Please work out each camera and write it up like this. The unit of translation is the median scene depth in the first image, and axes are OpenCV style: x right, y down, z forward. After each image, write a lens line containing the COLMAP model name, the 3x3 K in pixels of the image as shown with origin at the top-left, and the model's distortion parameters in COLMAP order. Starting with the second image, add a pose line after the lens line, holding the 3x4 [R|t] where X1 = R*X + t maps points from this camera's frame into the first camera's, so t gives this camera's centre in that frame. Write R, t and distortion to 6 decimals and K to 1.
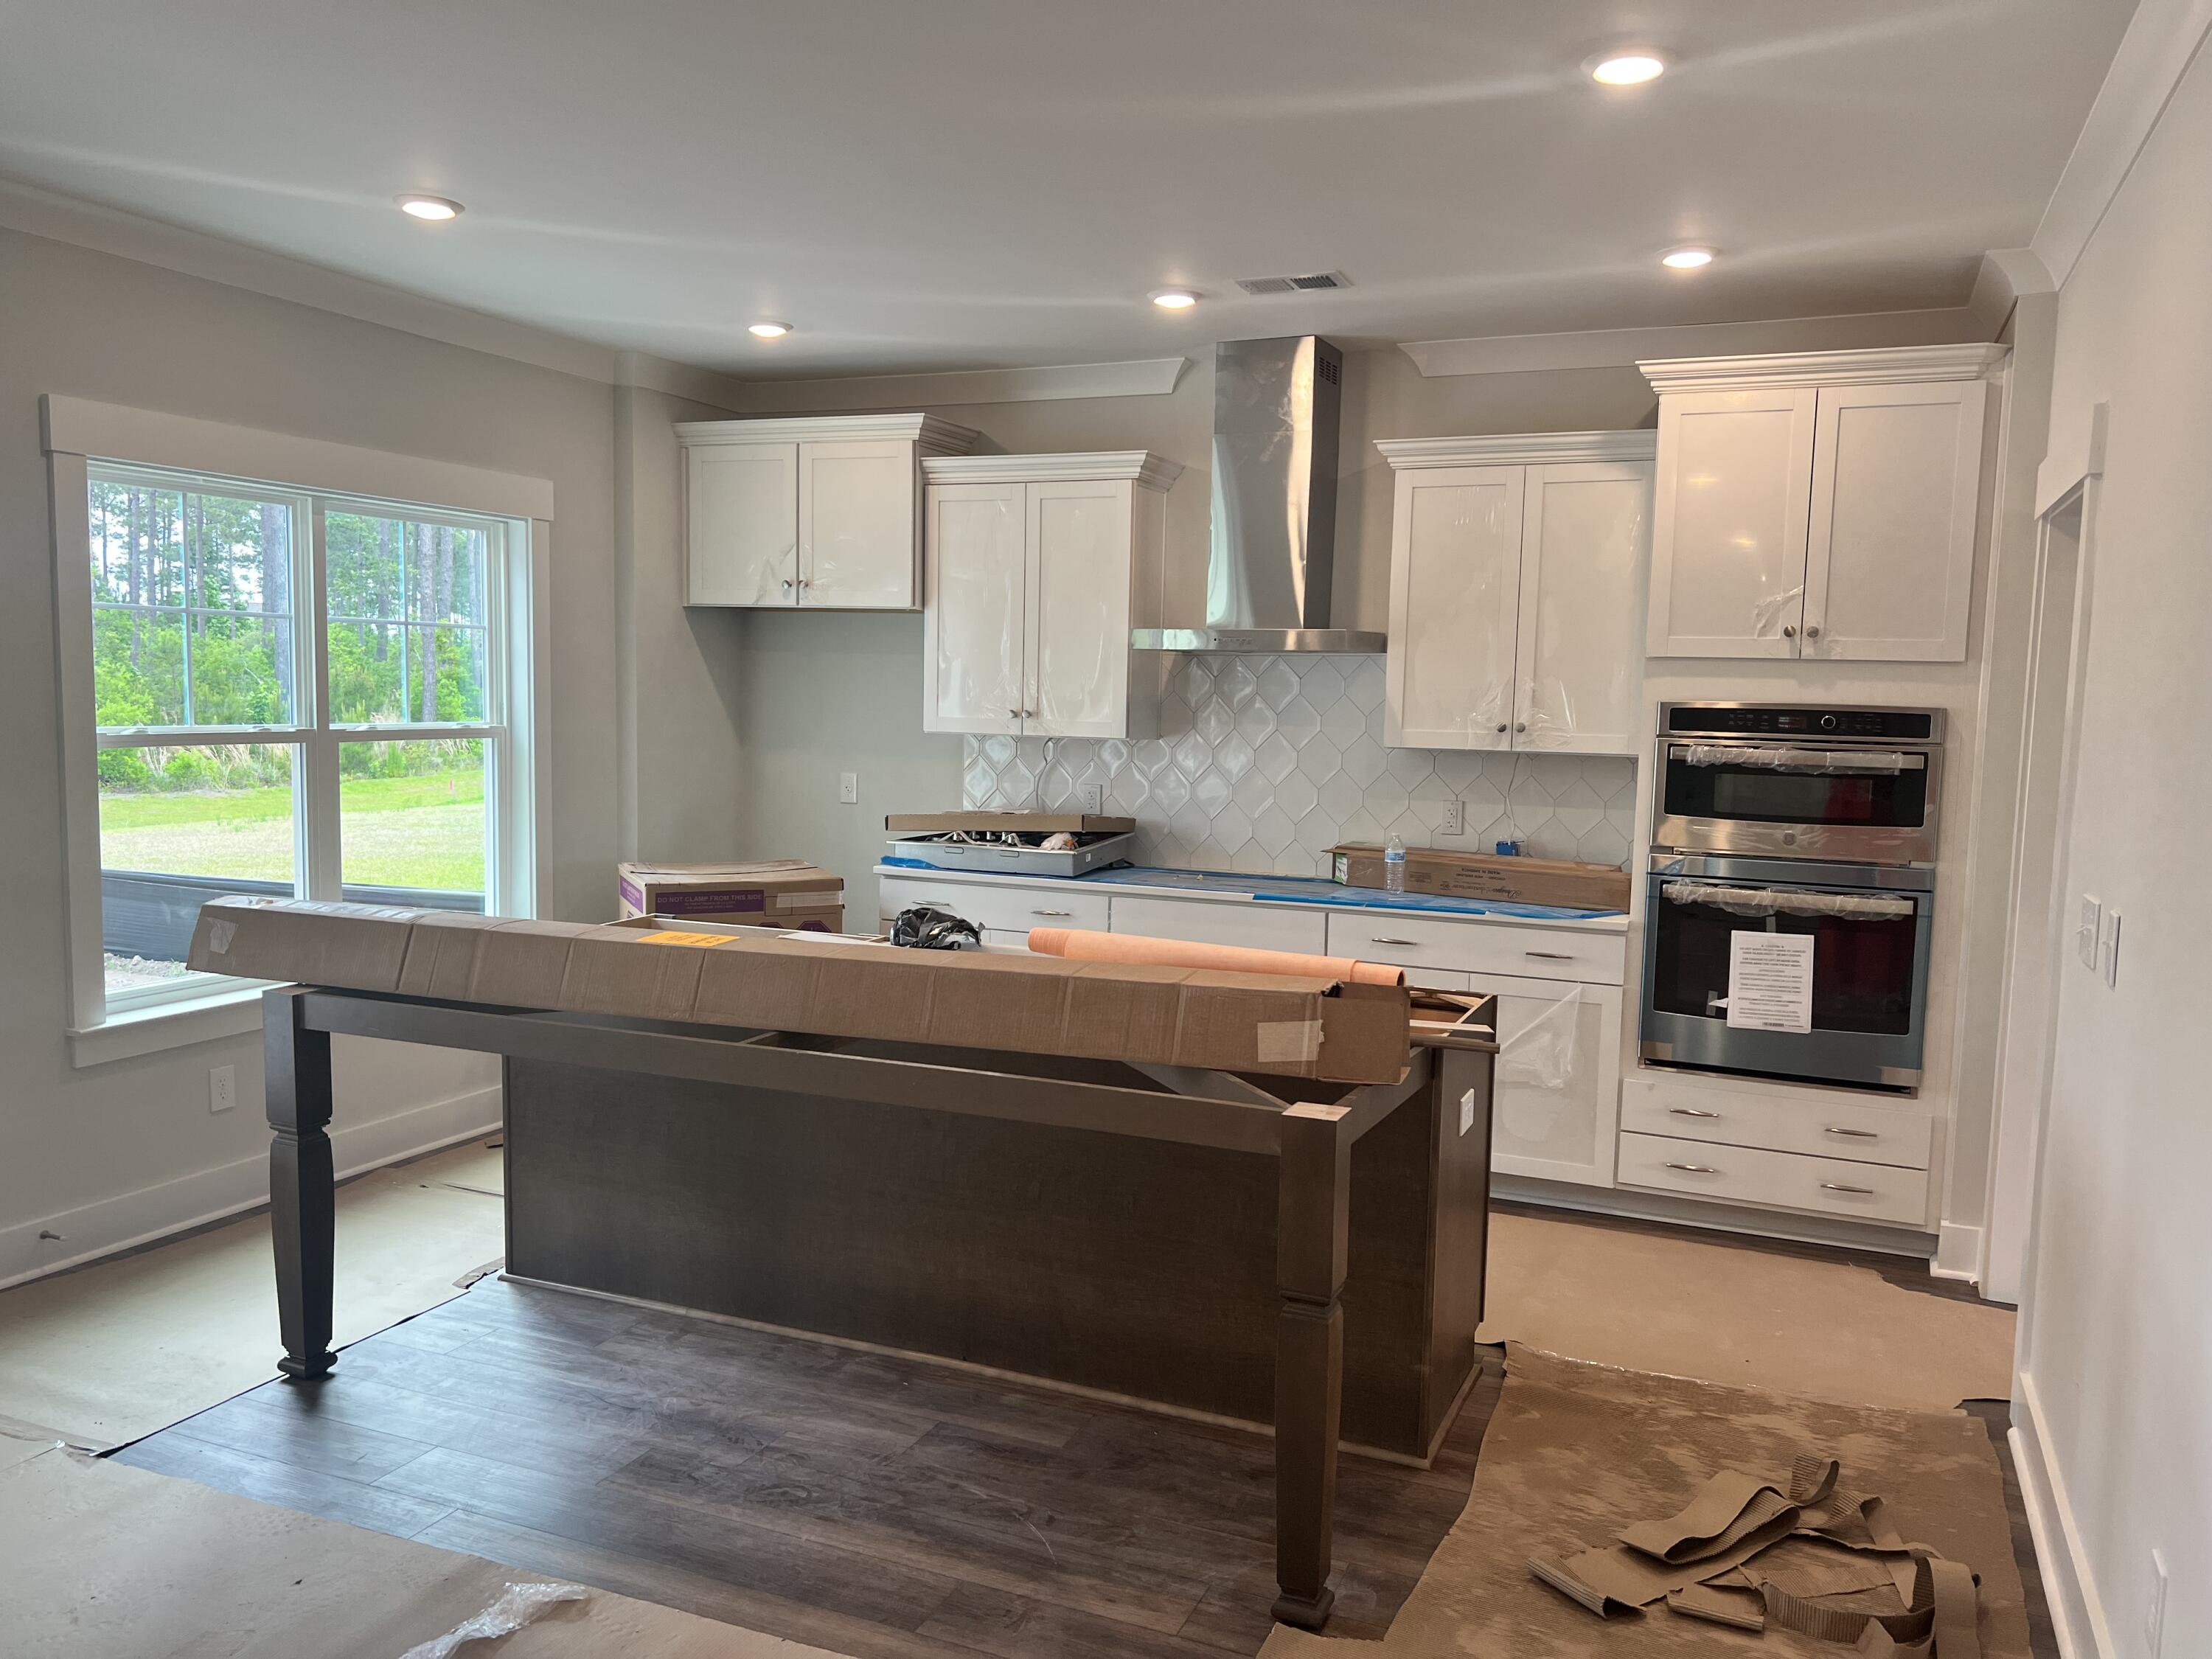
lens RADIAL K [[1658.0, 0, 1106.6], [0, 1658.0, 834.8], [0, 0, 1]] dist [-0.006136, -0.017769]
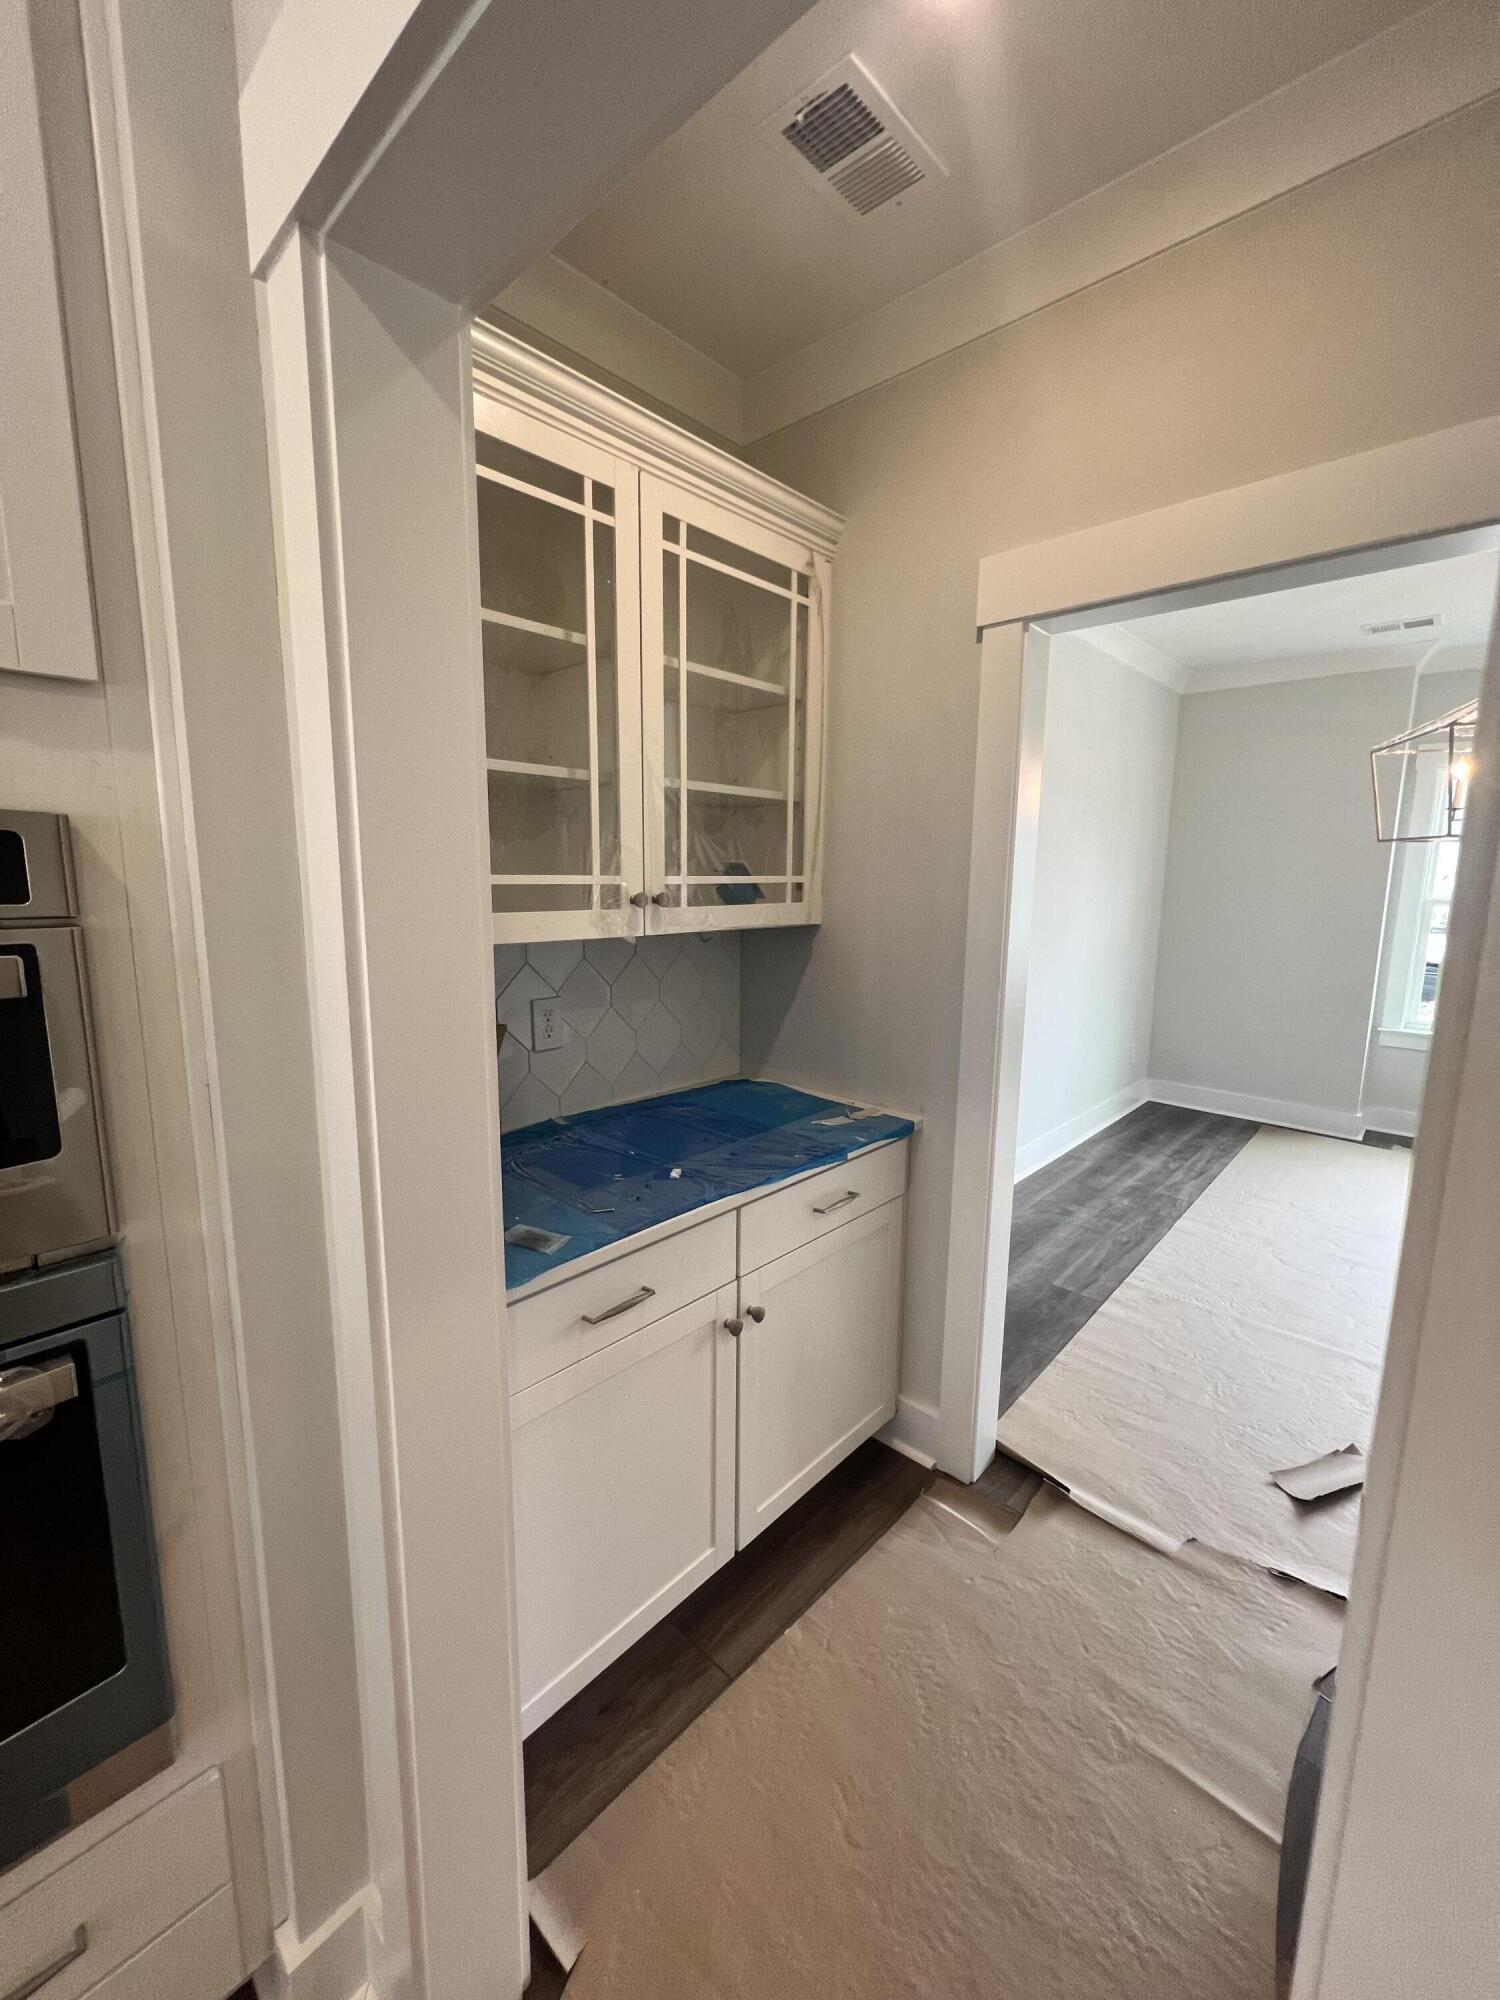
lens RADIAL K [[807.3, 0, 748.4], [0, 807.3, 997.4], [0, 0, 1]] dist [-0.004201, 0.000289]
pose [[0.336911, -0.166349, 0.926725, 0.389124], [0.081260, 0.985733, 0.147399, -0.051121], [-0.938023, 0.025646, 0.345622, 0.801153]]
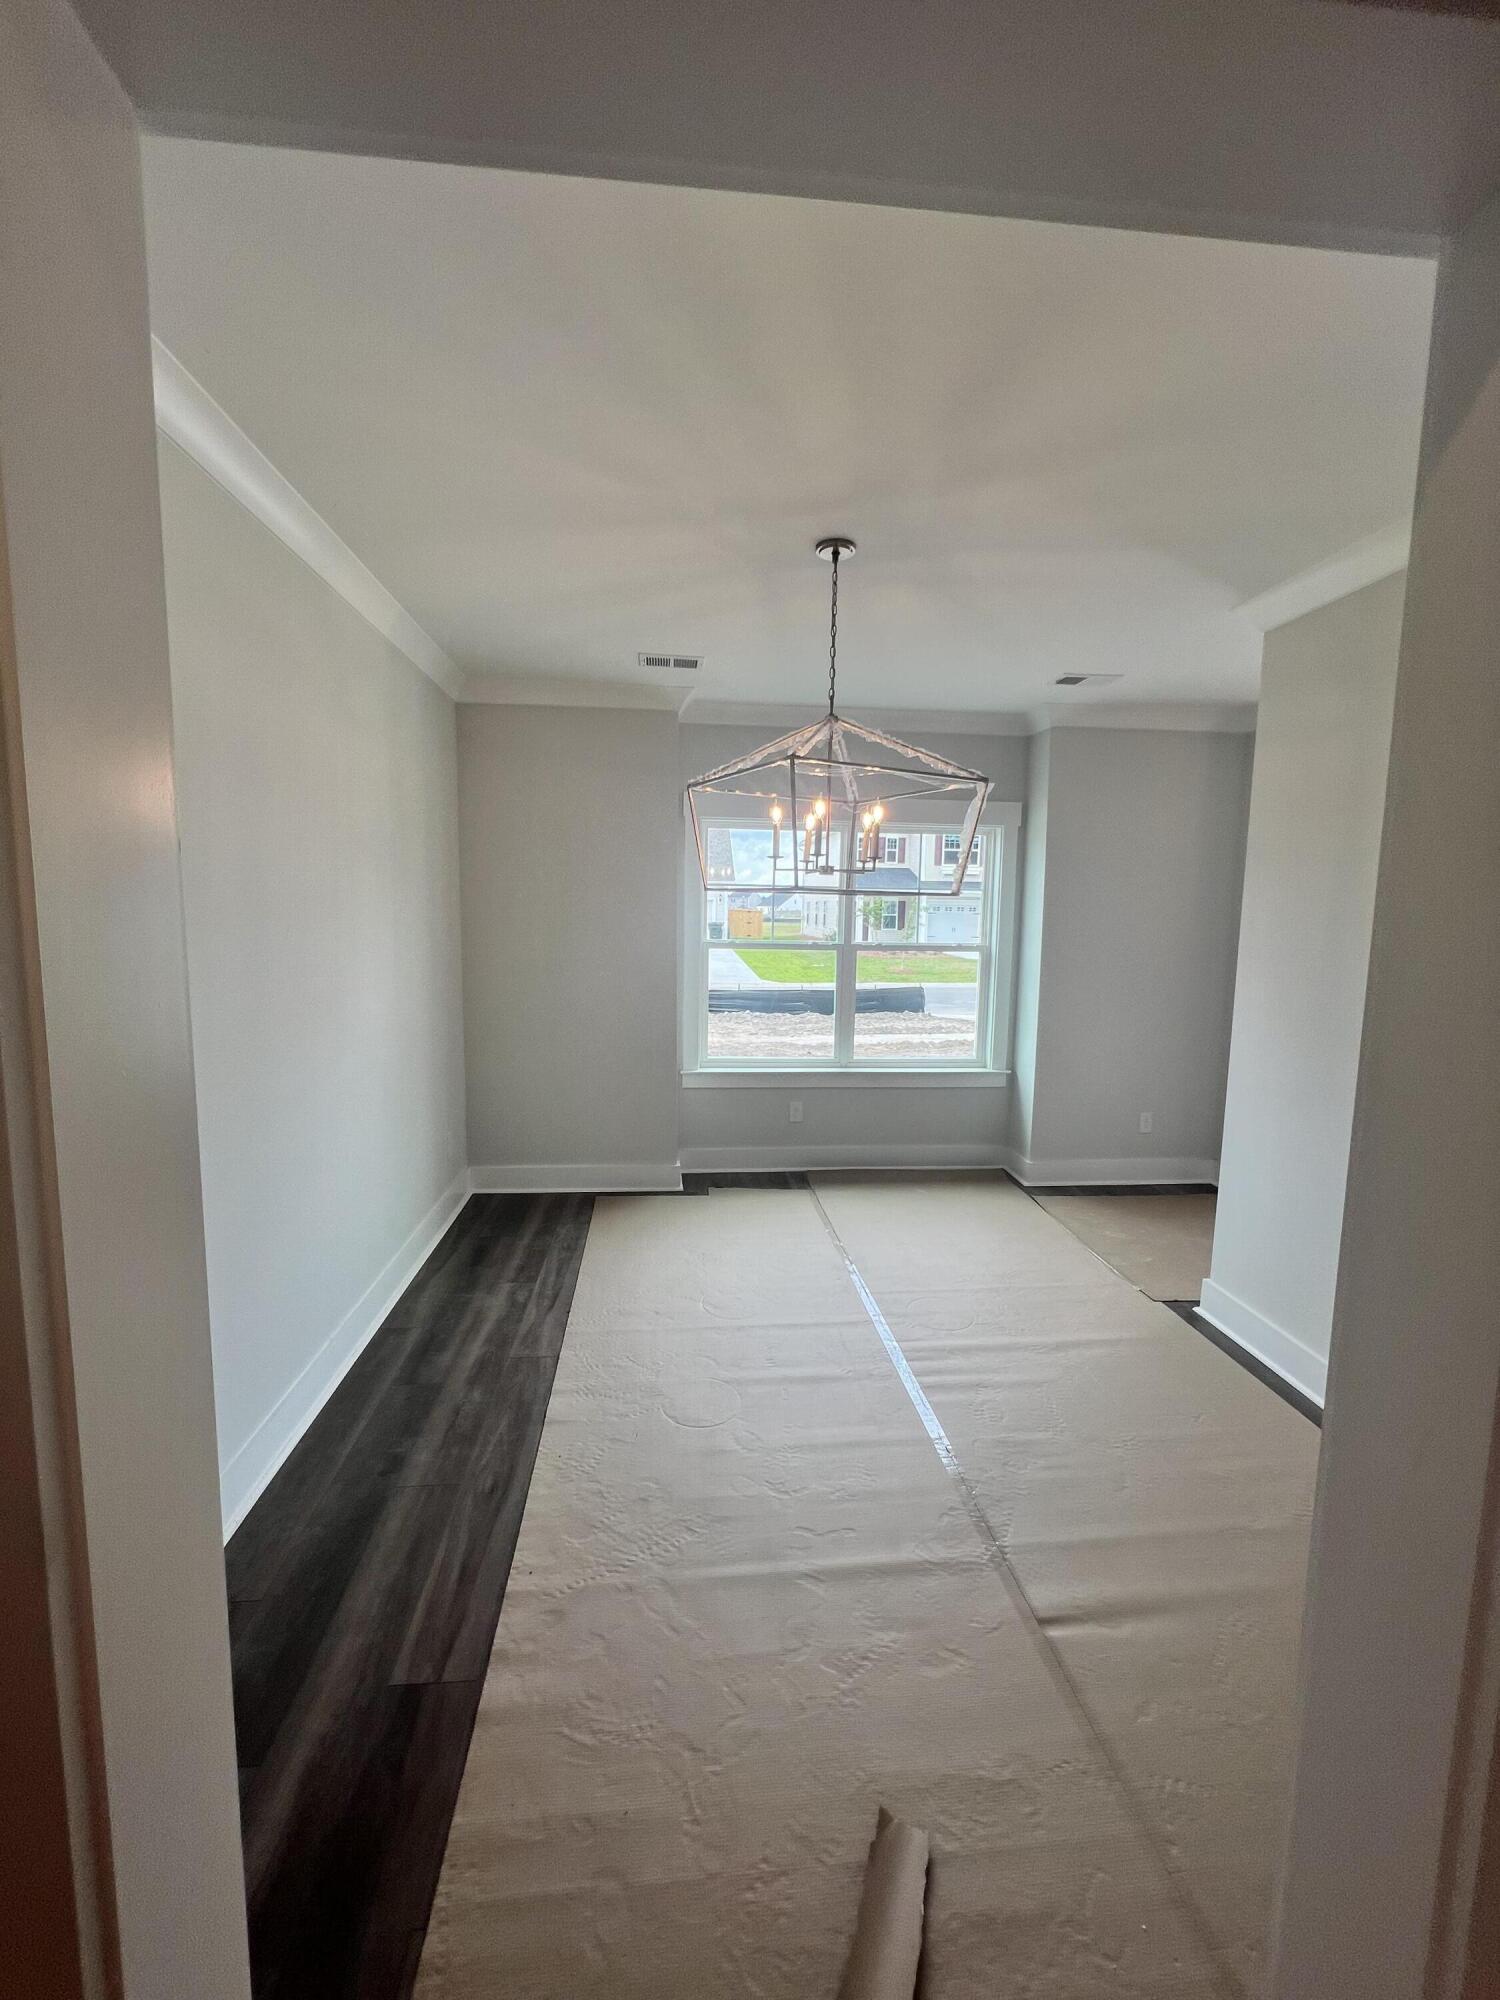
lens RADIAL K [[807.3, 0, 750.2], [0, 807.3, 995.0], [0, 0, 1]] dist [-0.004201, 0.000289]
pose [[-0.476077, -0.122945, 0.870767, 0.607130], [0.057392, 0.983724, 0.170272, -0.058511], [-0.877529, 0.131038, -0.461272, 0.790441]]
